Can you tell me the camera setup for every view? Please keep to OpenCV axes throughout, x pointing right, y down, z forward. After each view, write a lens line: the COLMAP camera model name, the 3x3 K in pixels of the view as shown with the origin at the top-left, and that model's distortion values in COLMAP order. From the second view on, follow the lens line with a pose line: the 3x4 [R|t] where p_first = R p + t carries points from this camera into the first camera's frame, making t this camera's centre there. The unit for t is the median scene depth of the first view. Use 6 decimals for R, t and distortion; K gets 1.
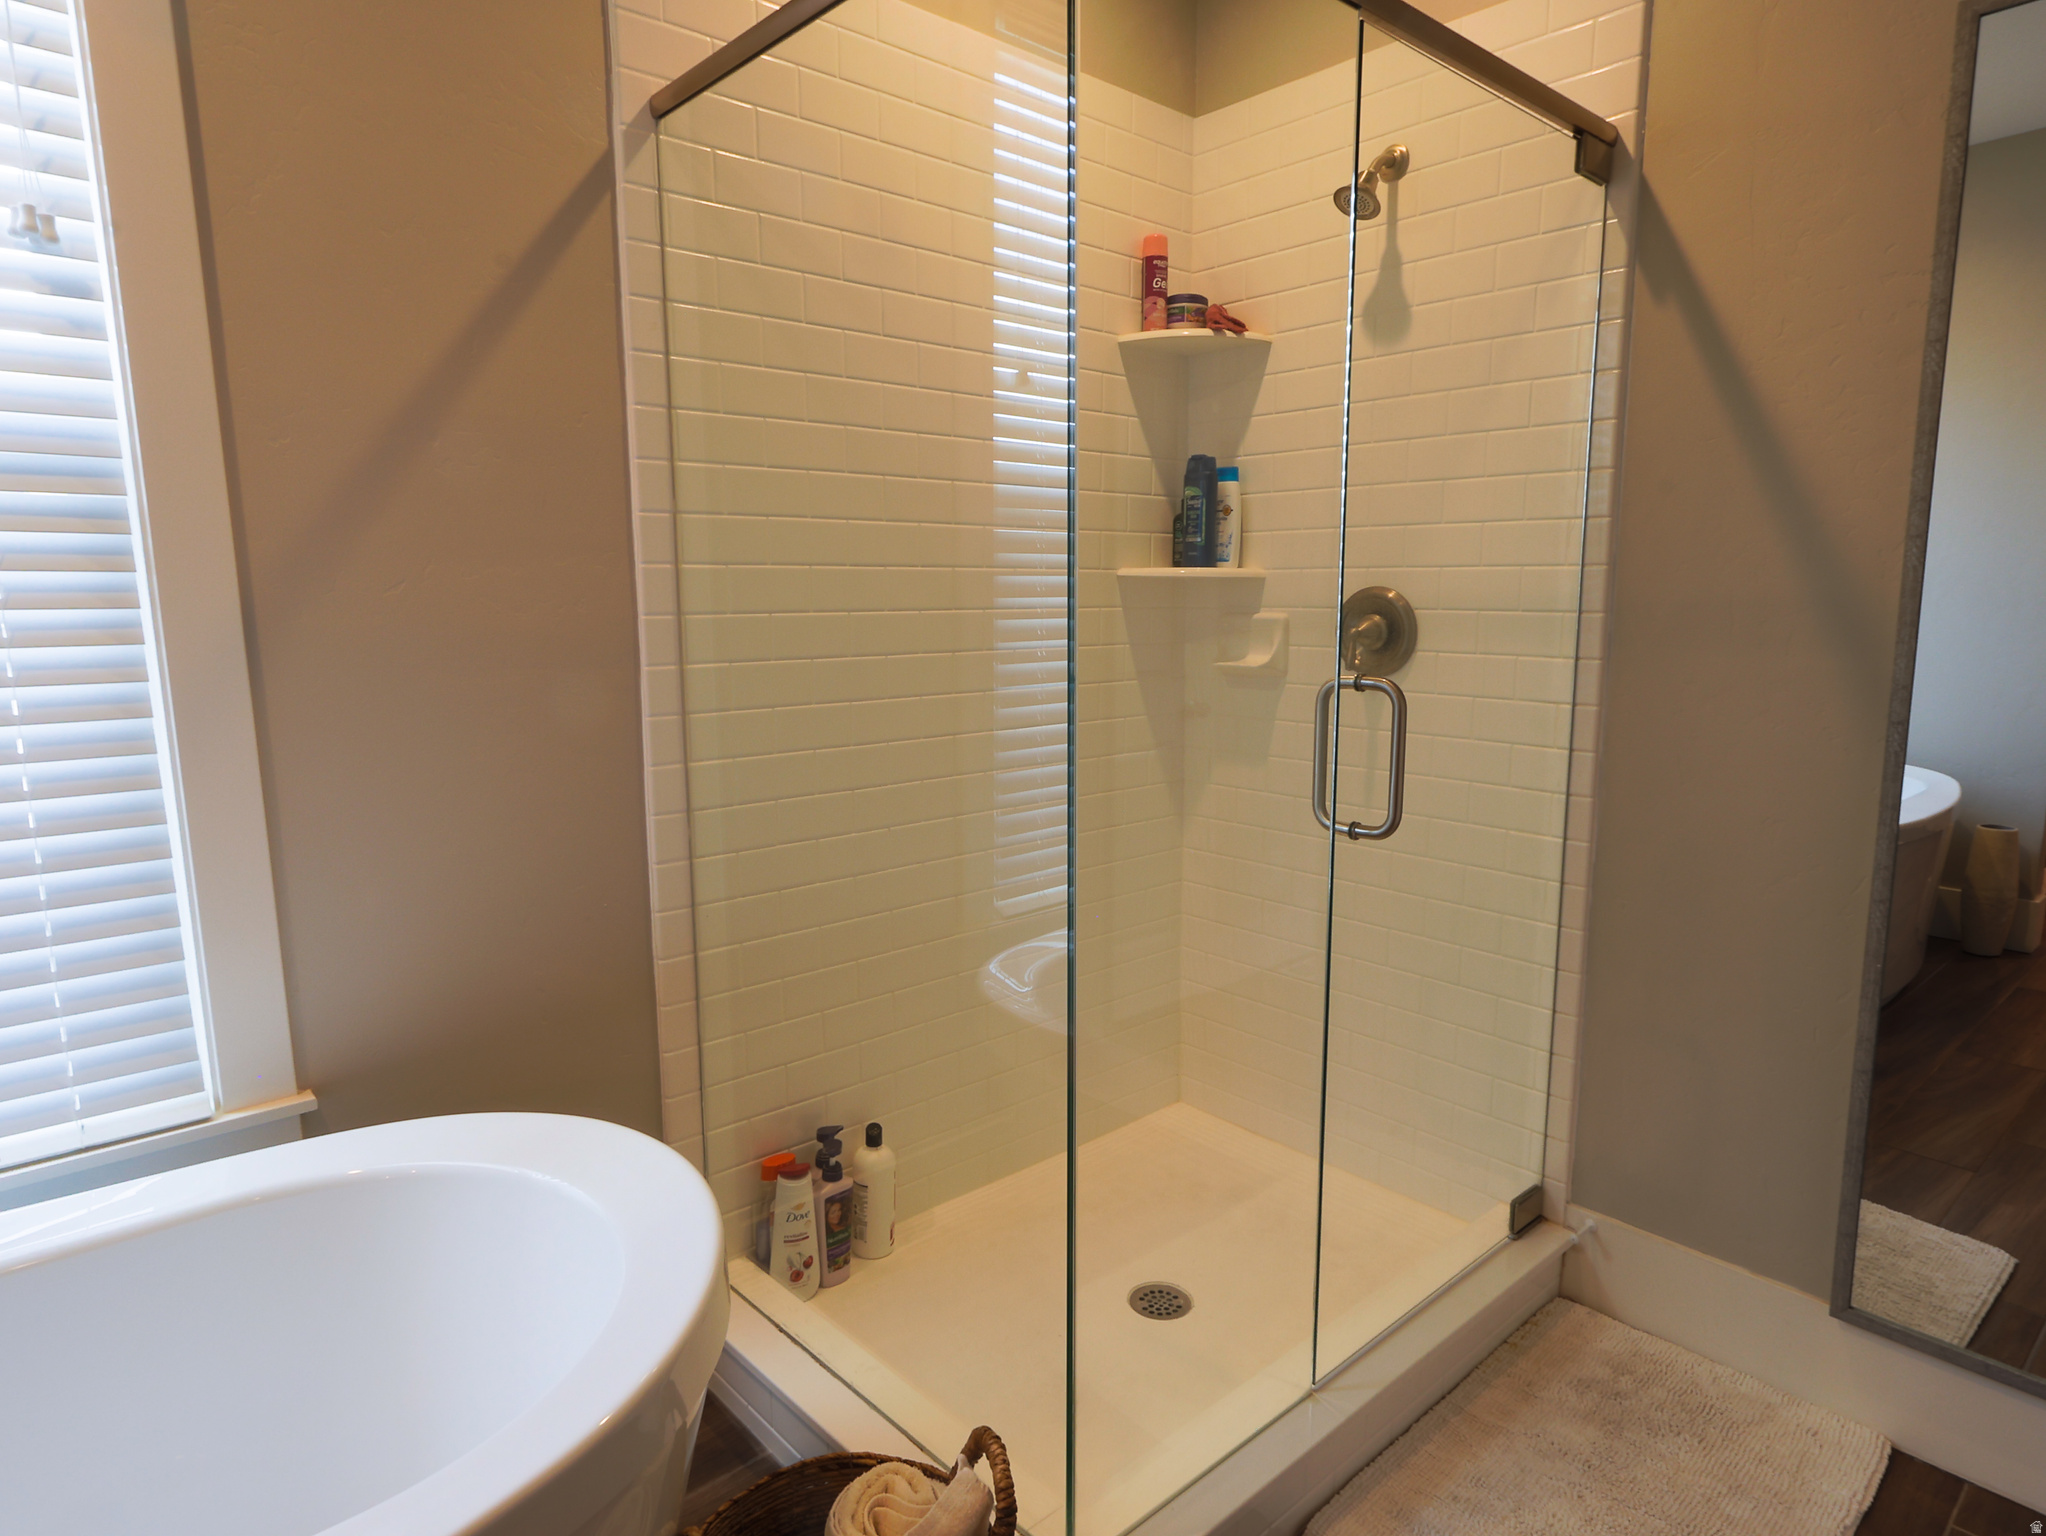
lens RADIAL K [[1189.1, 0, 1023.0], [0, 1189.1, 768.0], [0, 0, 1]] dist [0.001672, -0.000362]
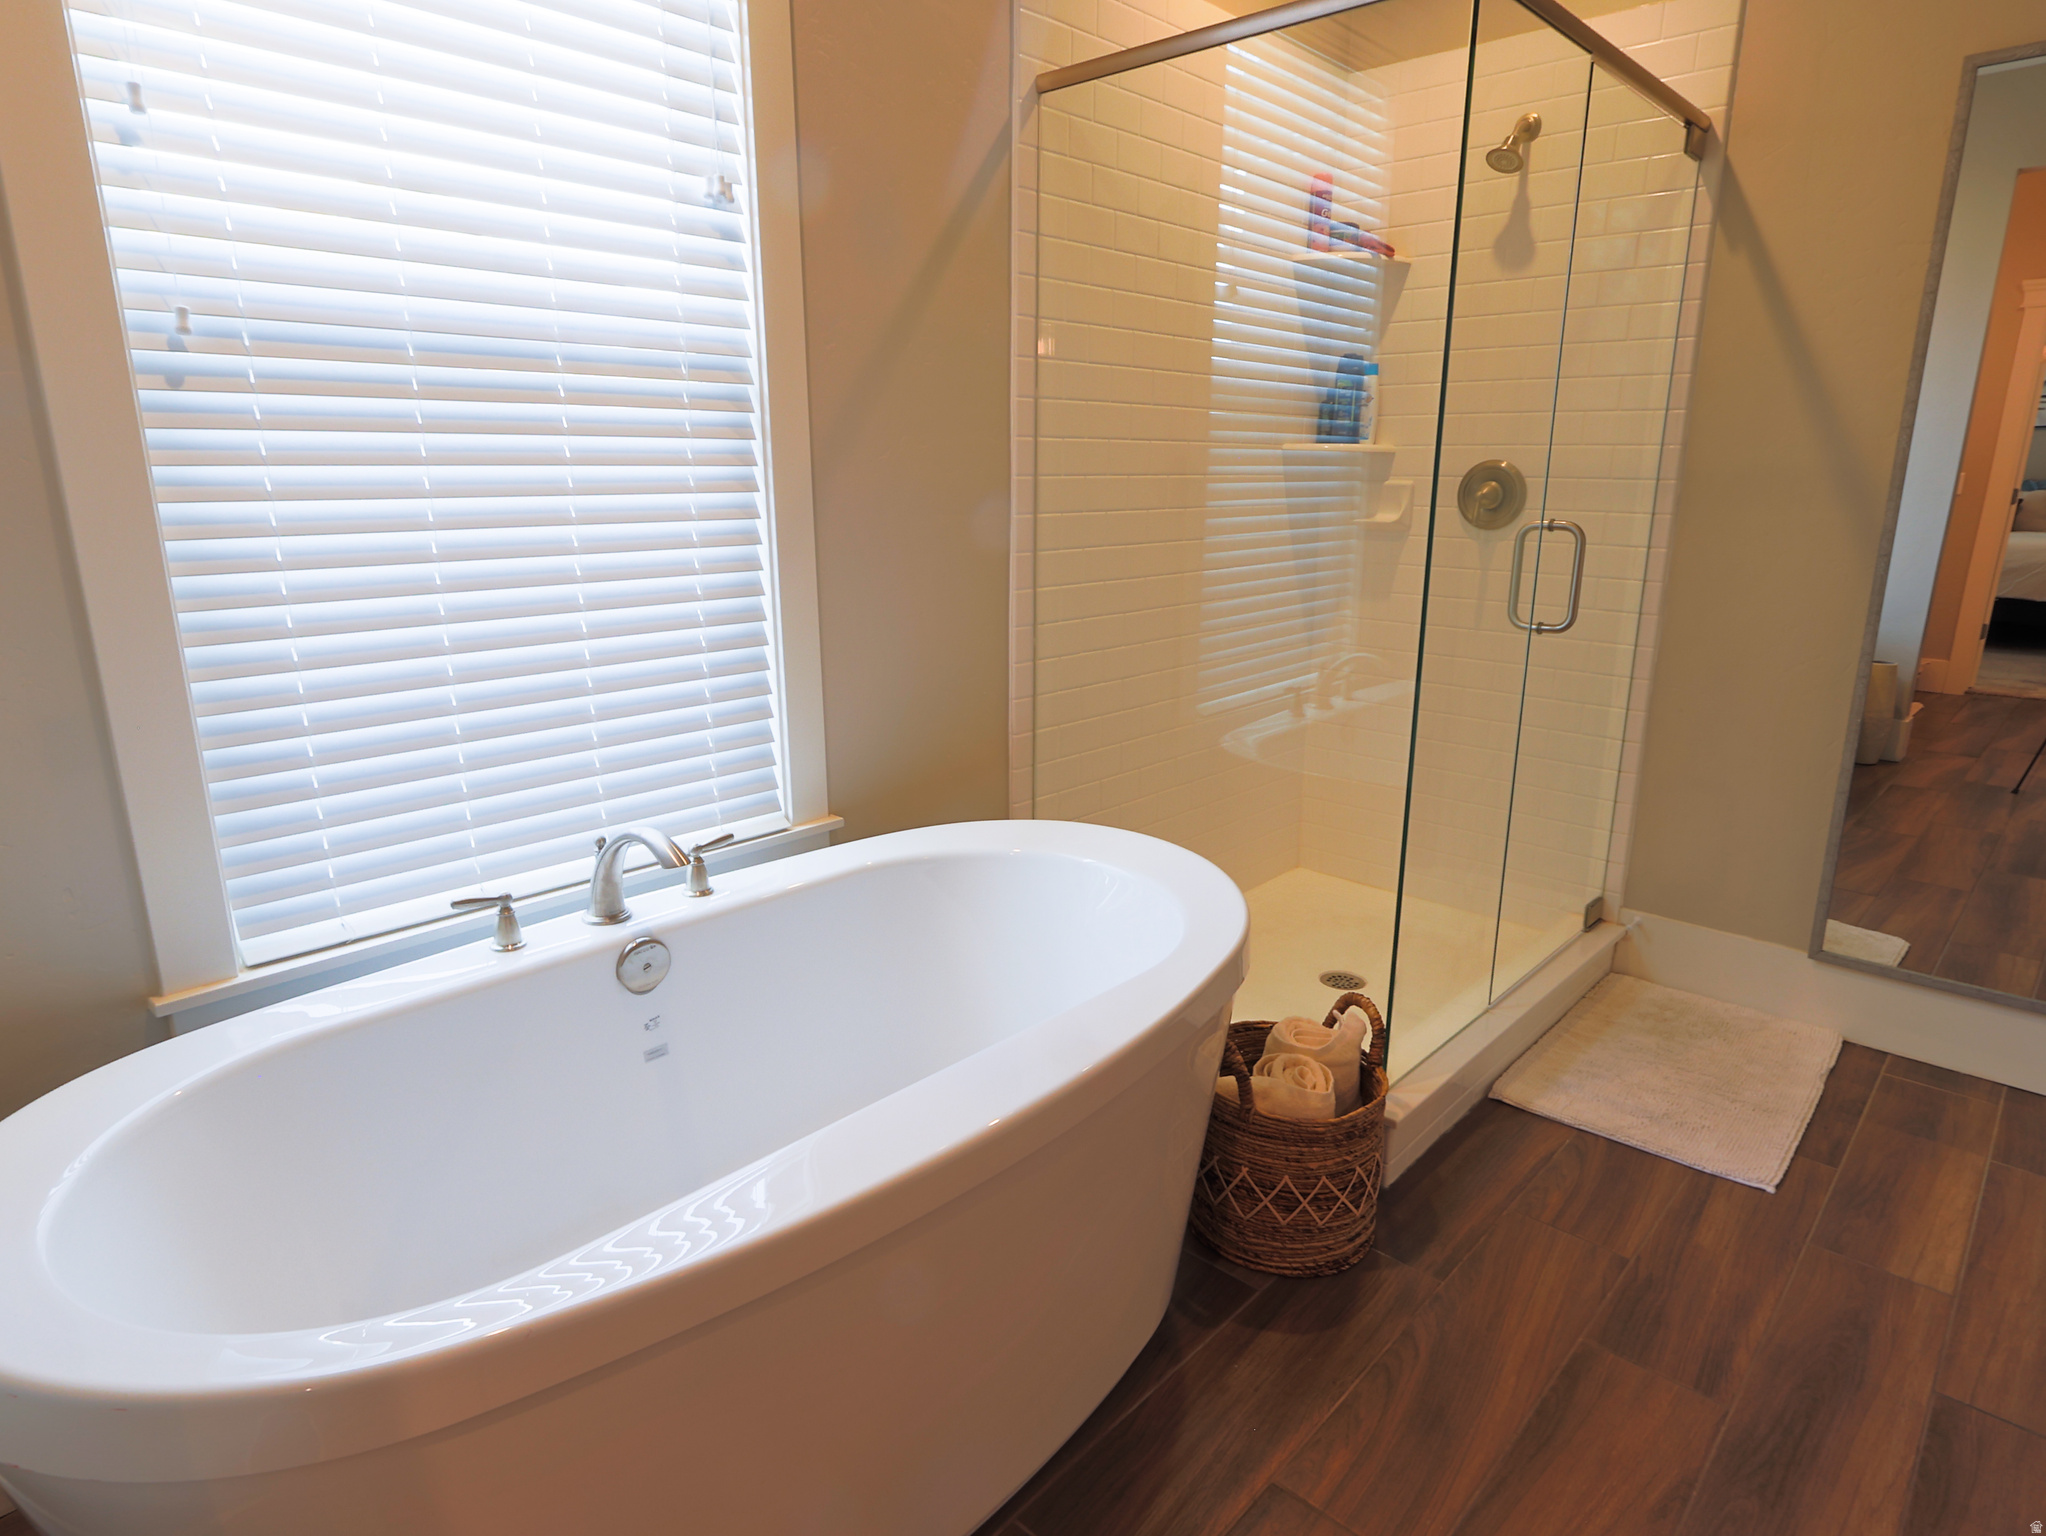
lens RADIAL K [[1189.1, 0, 1023.0], [0, 1189.1, 768.0], [0, 0, 1]] dist [0.001672, -0.000362]
pose [[0.995551, -0.015648, 0.092911, -0.423007], [0.006250, 0.994909, 0.100587, 0.062141], [-0.094012, -0.099559, 0.990580, -0.352522]]
